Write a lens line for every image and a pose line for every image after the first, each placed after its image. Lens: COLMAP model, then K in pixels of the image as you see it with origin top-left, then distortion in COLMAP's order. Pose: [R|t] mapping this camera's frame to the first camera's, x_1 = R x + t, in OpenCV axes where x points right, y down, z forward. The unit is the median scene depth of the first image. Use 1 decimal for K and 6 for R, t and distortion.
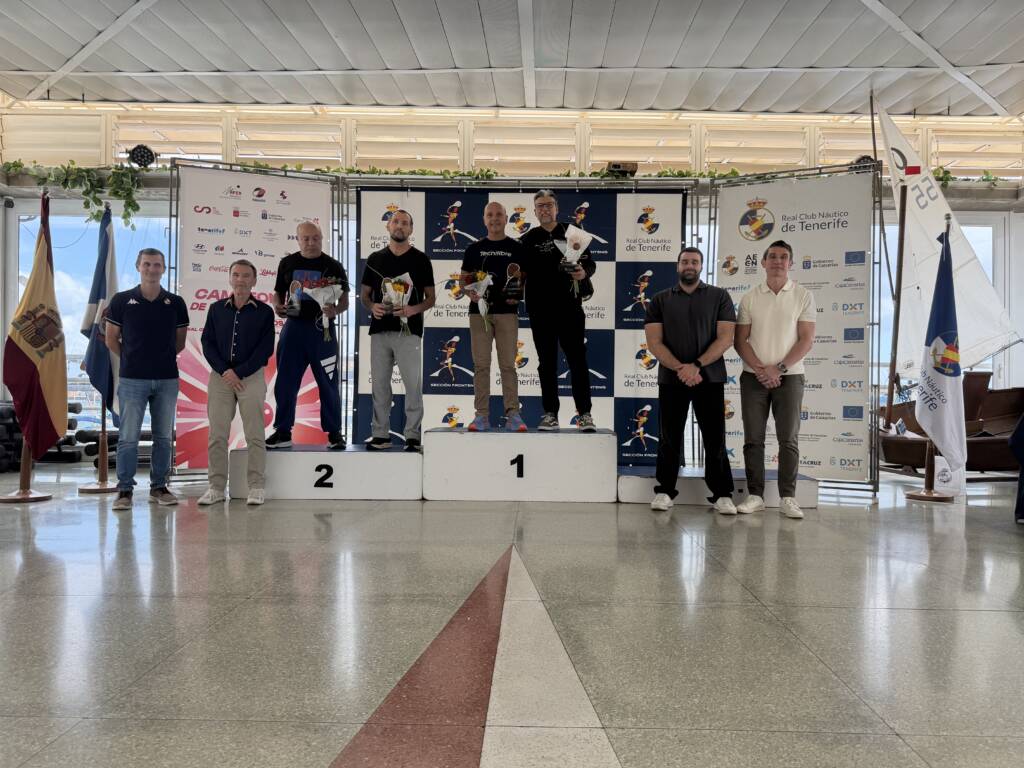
lens RADIAL K [[717.0, 0, 515.2], [0, 717.0, 388.2], [0, 0, 1]] dist [0.105072, -0.169673]
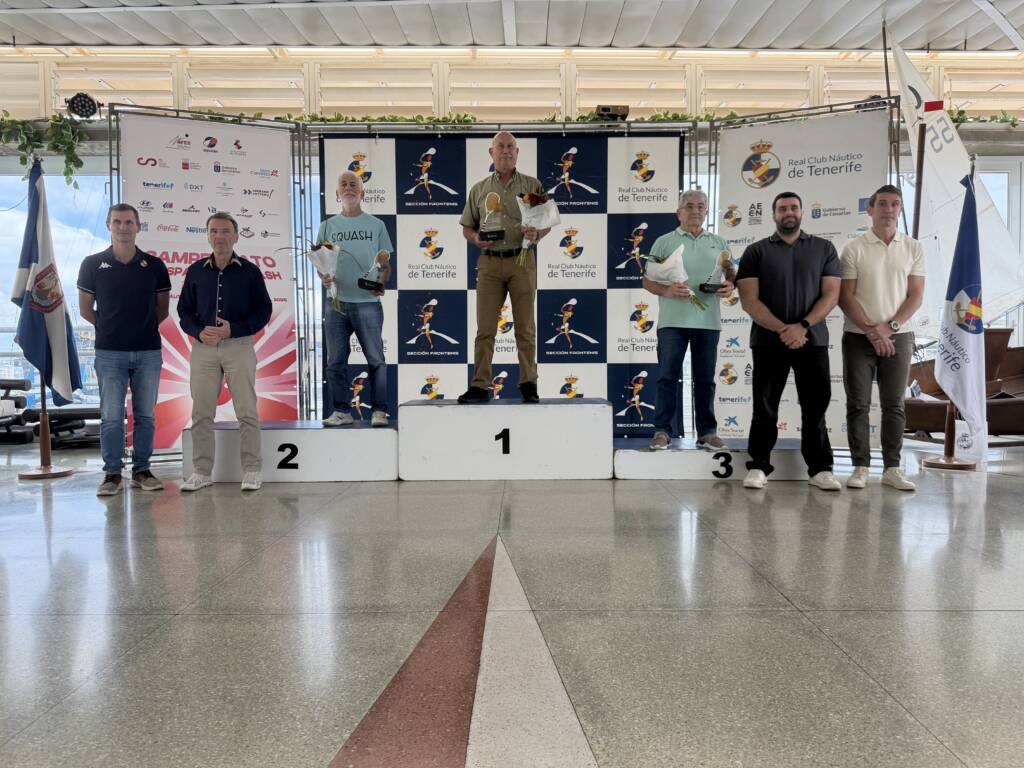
lens RADIAL K [[717.7, 0, 512.4], [0, 717.7, 391.3], [0, 0, 1]] dist [0.063393, -0.089974]
pose [[0.999738, -0.018435, 0.013600, 0.003317], [0.017743, 0.998625, 0.049337, 0.000998], [-0.014491, -0.049083, 0.998690, 0.081930]]
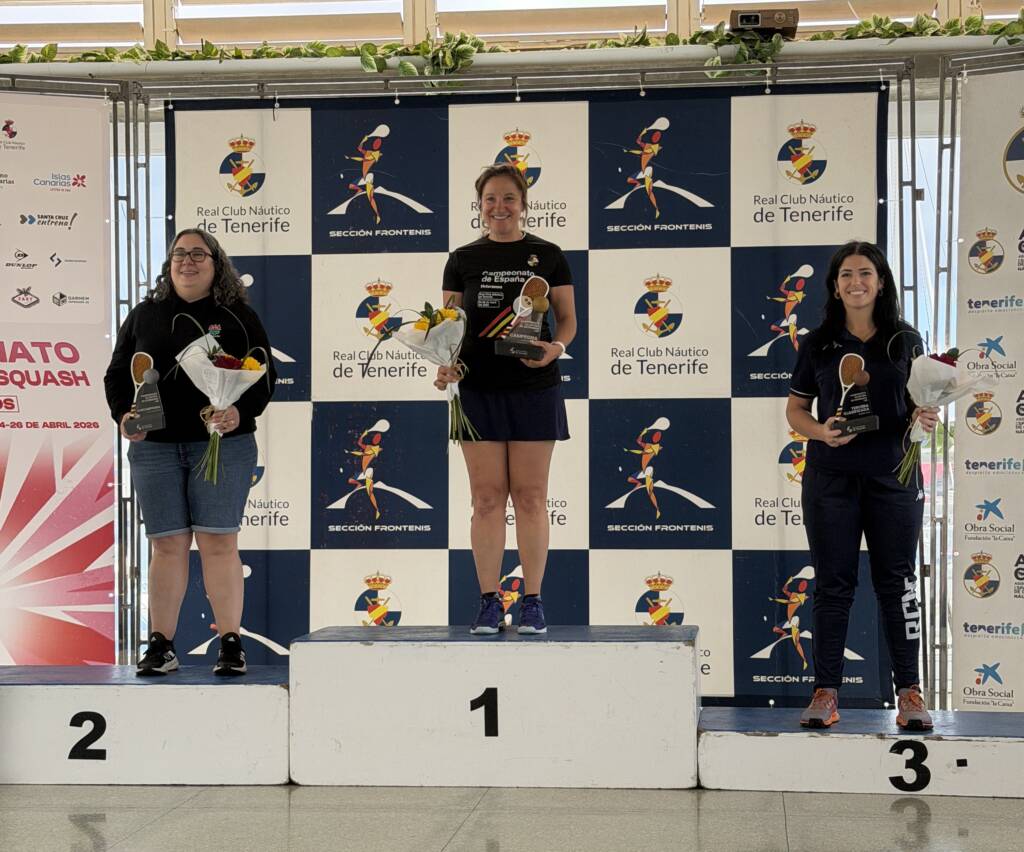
lens RADIAL K [[1936.5, 0, 510.2], [0, 1936.5, 441.1], [0, 0, 1]] dist [0.102367, 0.128220]
pose [[0.995287, -0.019980, -0.094888, 0.115089], [0.019082, 0.999764, -0.010362, -0.045105], [0.095073, 0.008502, 0.995434, -0.217362]]
